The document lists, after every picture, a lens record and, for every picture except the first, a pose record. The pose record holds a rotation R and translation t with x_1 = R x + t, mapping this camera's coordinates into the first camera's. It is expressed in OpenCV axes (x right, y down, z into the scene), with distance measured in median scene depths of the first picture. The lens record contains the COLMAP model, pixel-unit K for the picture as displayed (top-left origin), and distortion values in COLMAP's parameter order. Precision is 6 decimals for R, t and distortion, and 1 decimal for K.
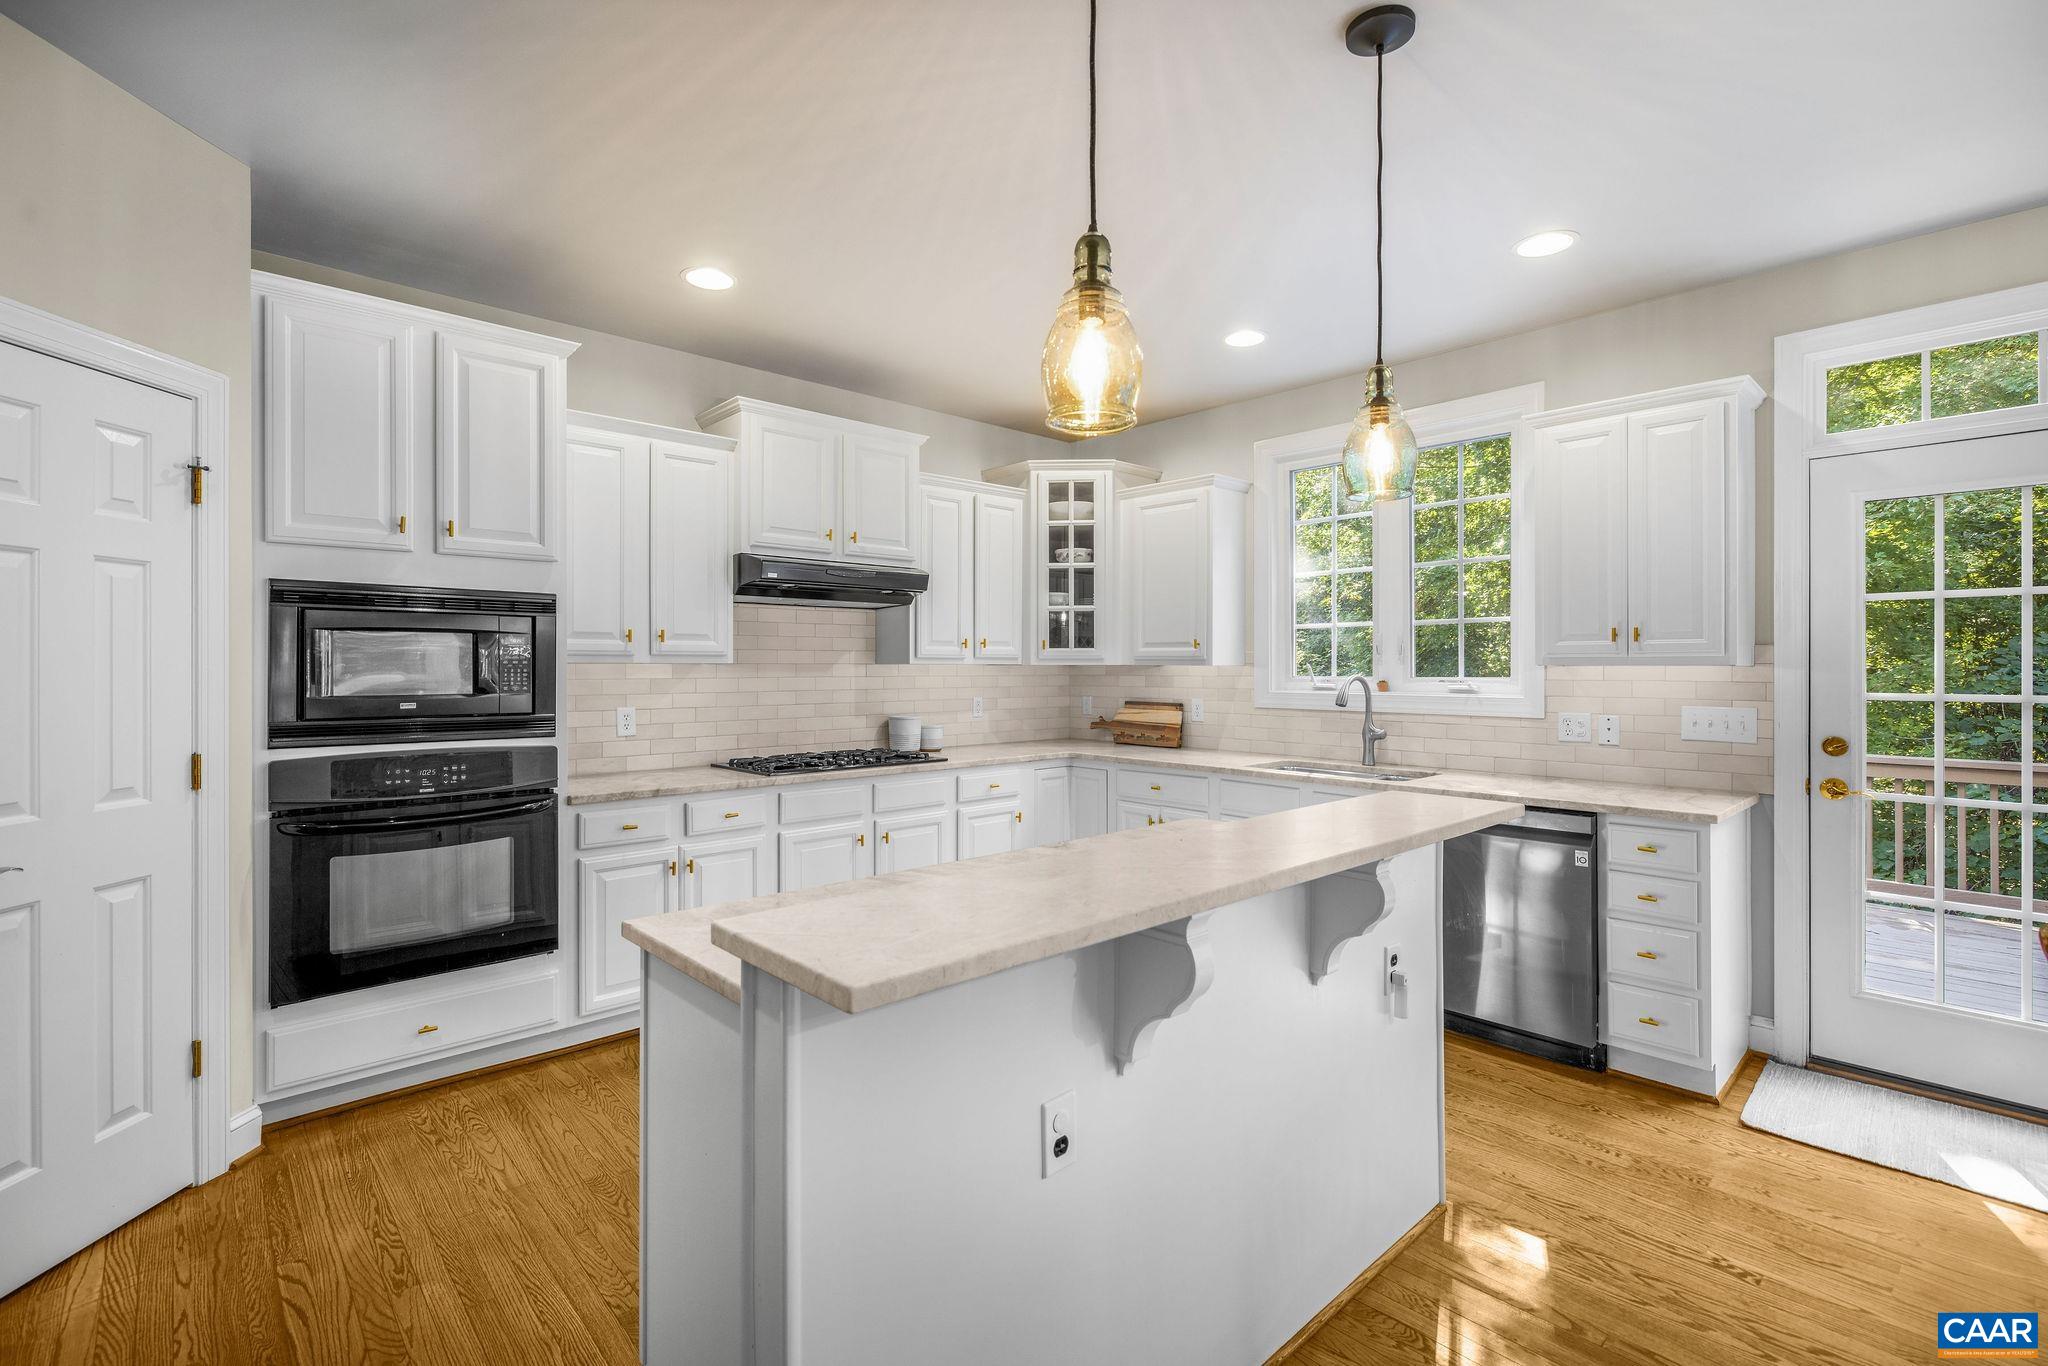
lens RADIAL K [[926.4, 0, 1019.1], [0, 926.4, 668.7], [0, 0, 1]] dist [-0.001725, 0.000471]
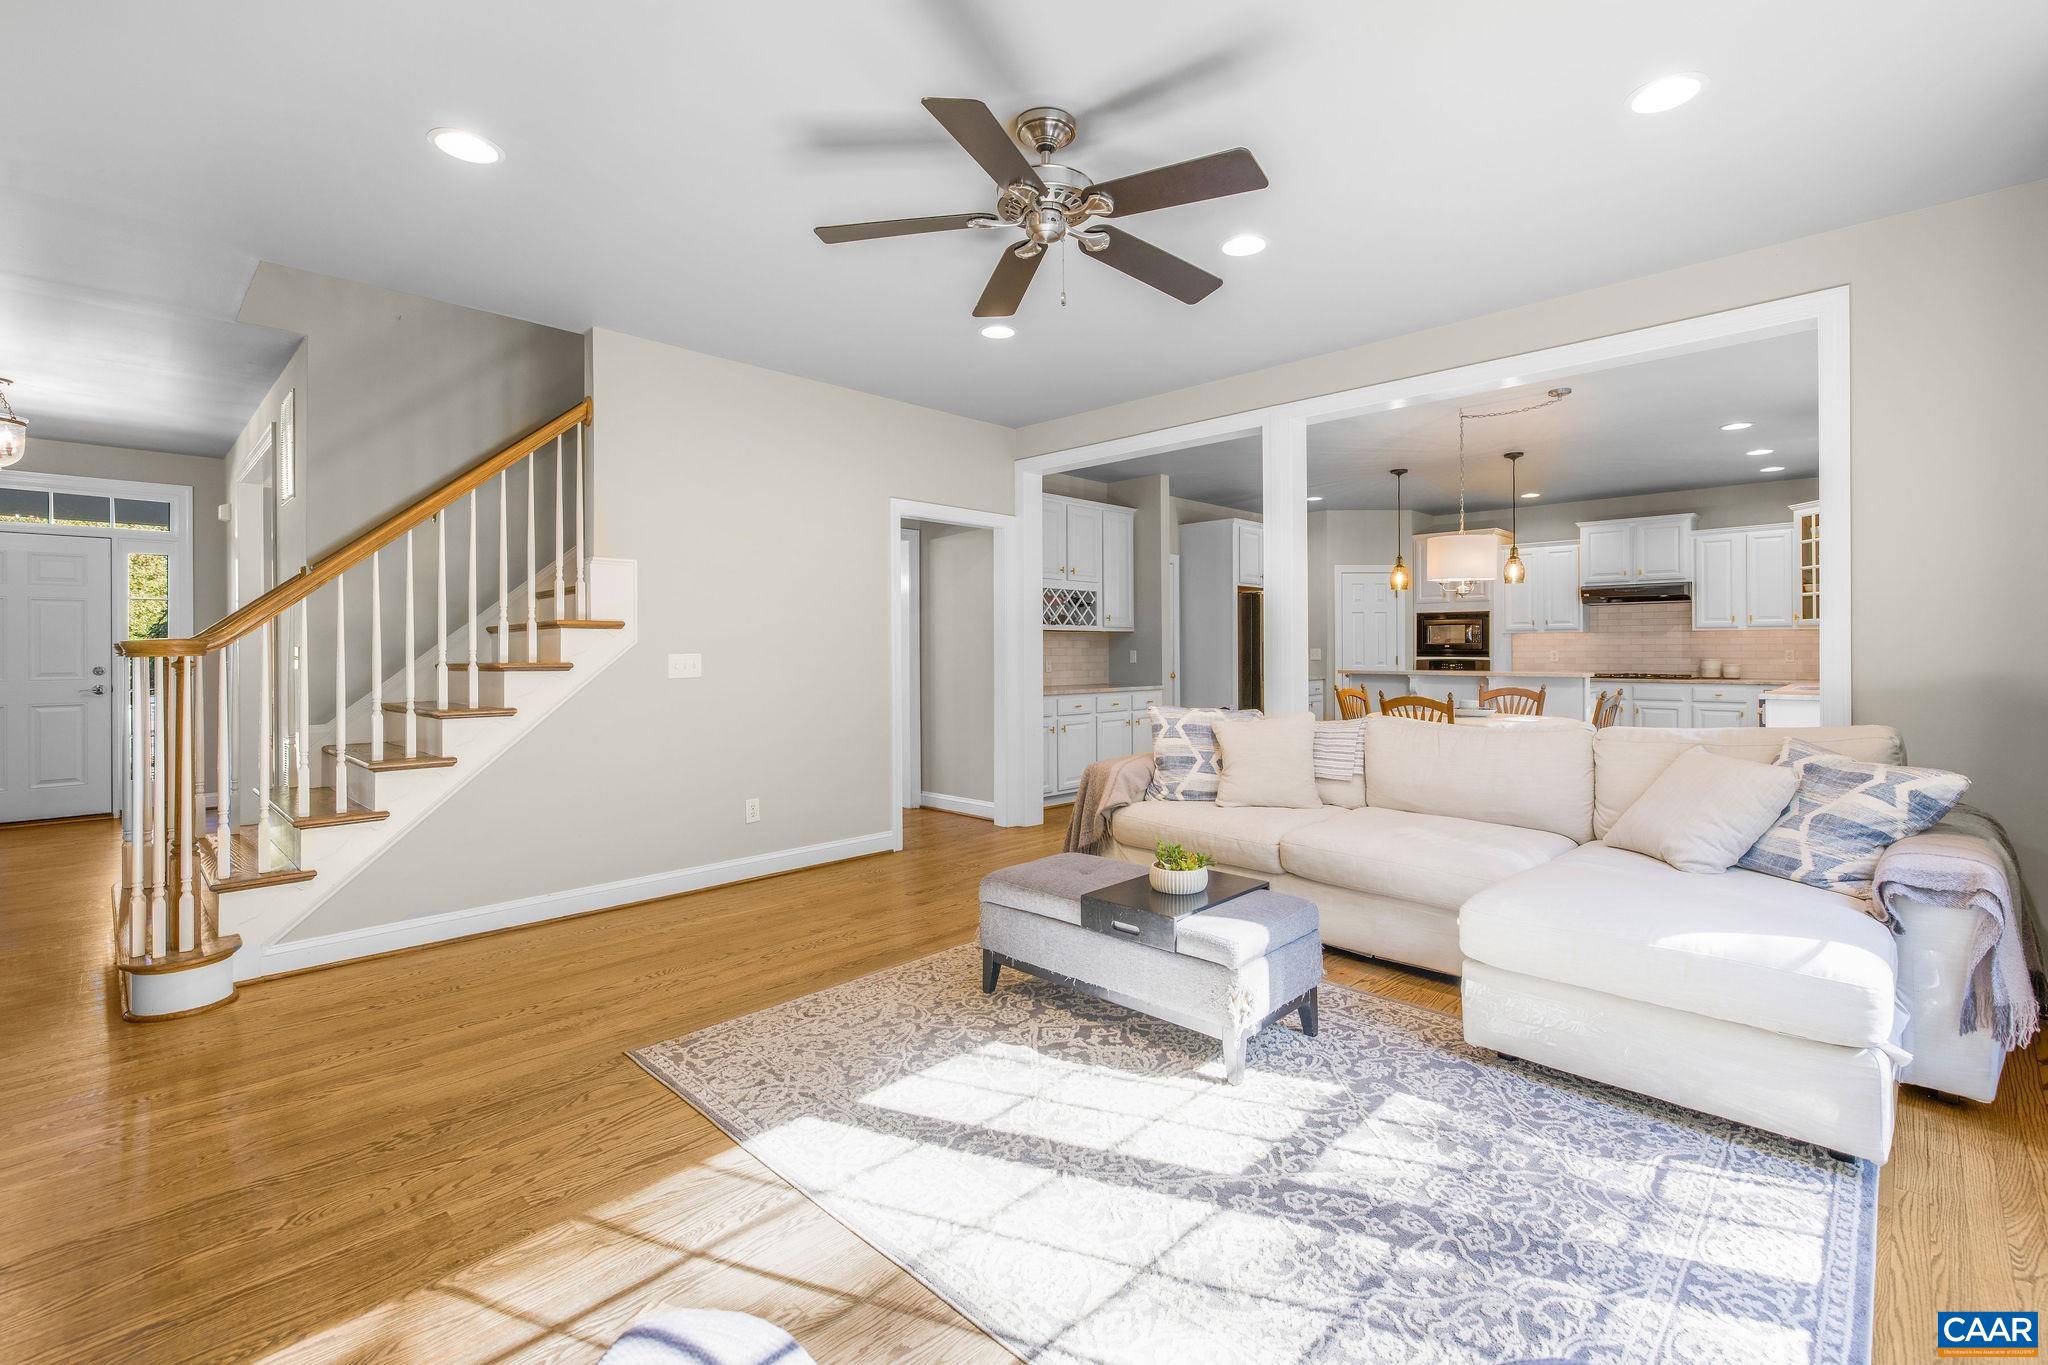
lens RADIAL K [[894.5, 0, 1059.4], [0, 894.5, 648.8], [0, 0, 1]] dist [0.001128, 0.000255]
pose [[0.075507, -0.002452, -0.997142, 1.806365], [0.002470, 0.999994, -0.002272, 0.036991], [0.997142, -0.002291, 0.075512, -0.503945]]
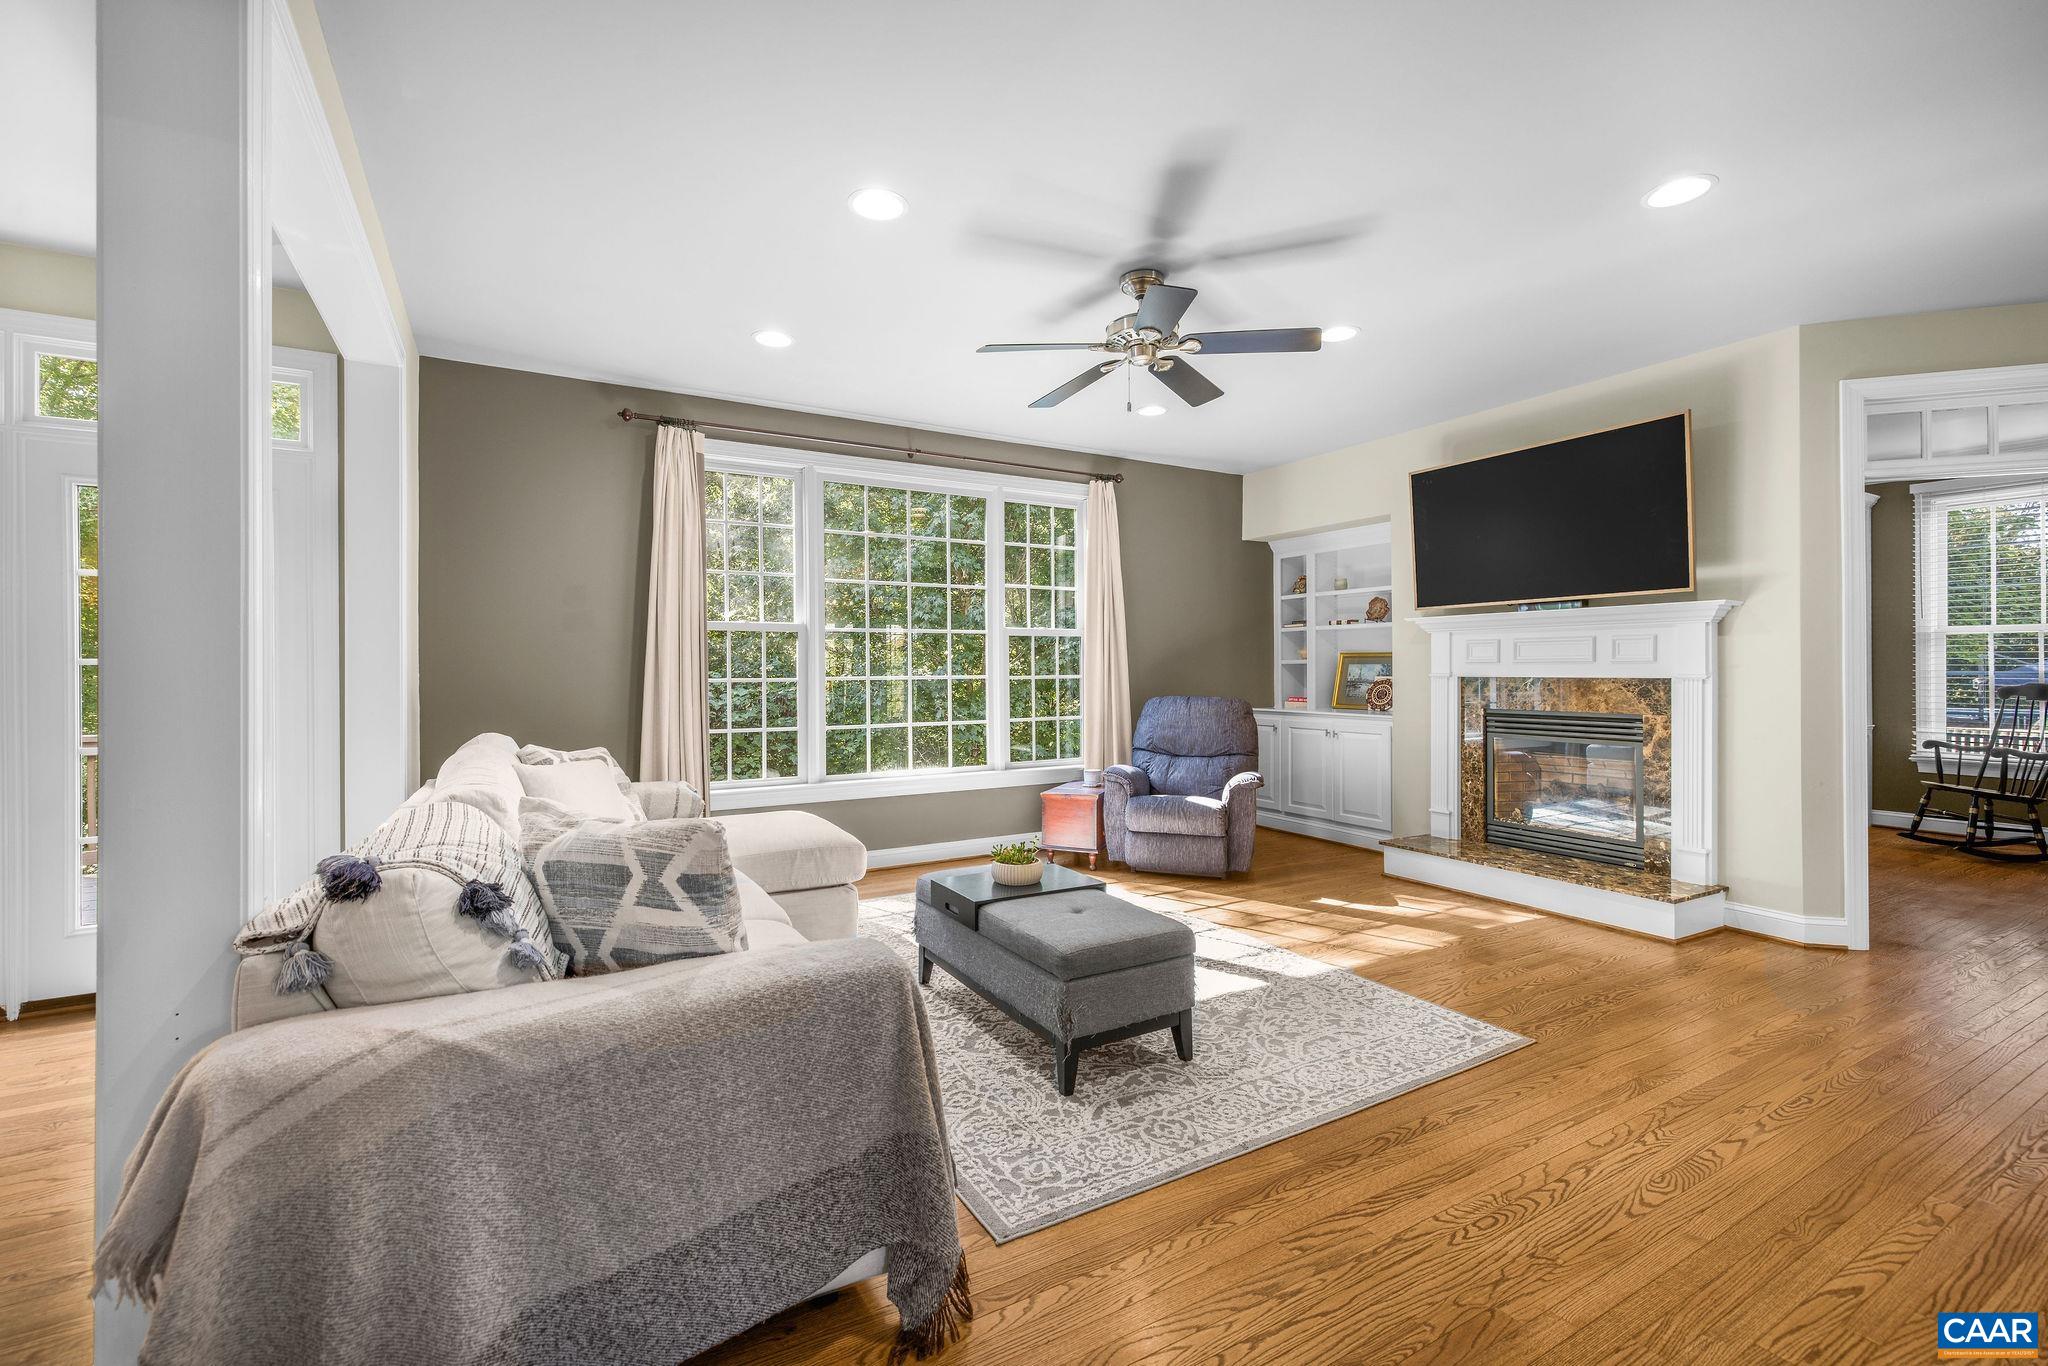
lens RADIAL K [[874.2, 0, 1014.9], [0, 874.2, 676.6], [0, 0, 1]] dist [0.004383, 0.000943]
pose [[0.226783, -0.010408, 0.973890, 0.393380], [0.007012, 0.999934, 0.009054, 0.035560], [-0.973920, 0.004775, 0.226841, -0.532404]]
